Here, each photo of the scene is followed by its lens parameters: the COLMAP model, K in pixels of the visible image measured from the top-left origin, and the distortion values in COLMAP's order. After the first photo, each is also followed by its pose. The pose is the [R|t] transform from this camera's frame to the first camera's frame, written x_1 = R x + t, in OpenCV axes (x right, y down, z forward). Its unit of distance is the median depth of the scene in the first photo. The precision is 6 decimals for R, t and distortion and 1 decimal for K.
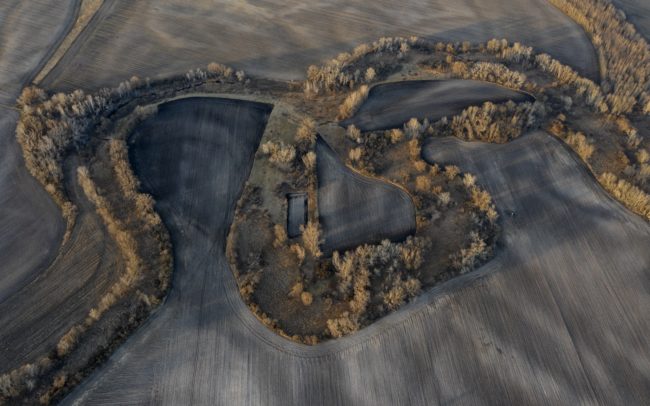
lens RADIAL K [[507.8, 0, 325.0], [0, 507.8, 203.0], [0, 0, 1]] dist [-0.029103, 0.029662]
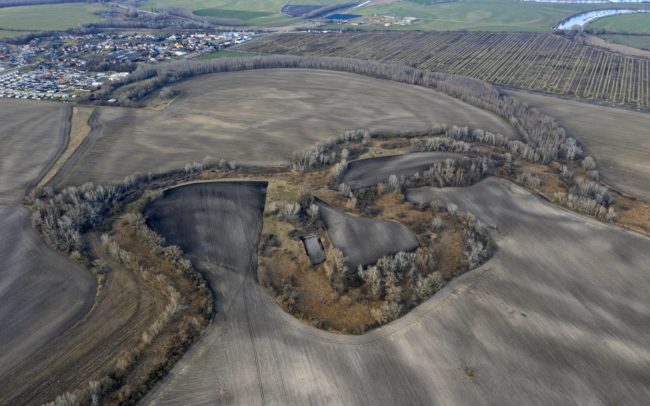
lens RADIAL K [[507.8, 0, 325.0], [0, 507.8, 203.0], [0, 0, 1]] dist [-0.029103, 0.029662]
pose [[0.982197, -0.098662, 0.159857, -0.186876], [0.146193, 0.935850, -0.320644, 0.269030], [-0.117967, 0.338306, 0.933613, -0.066157]]
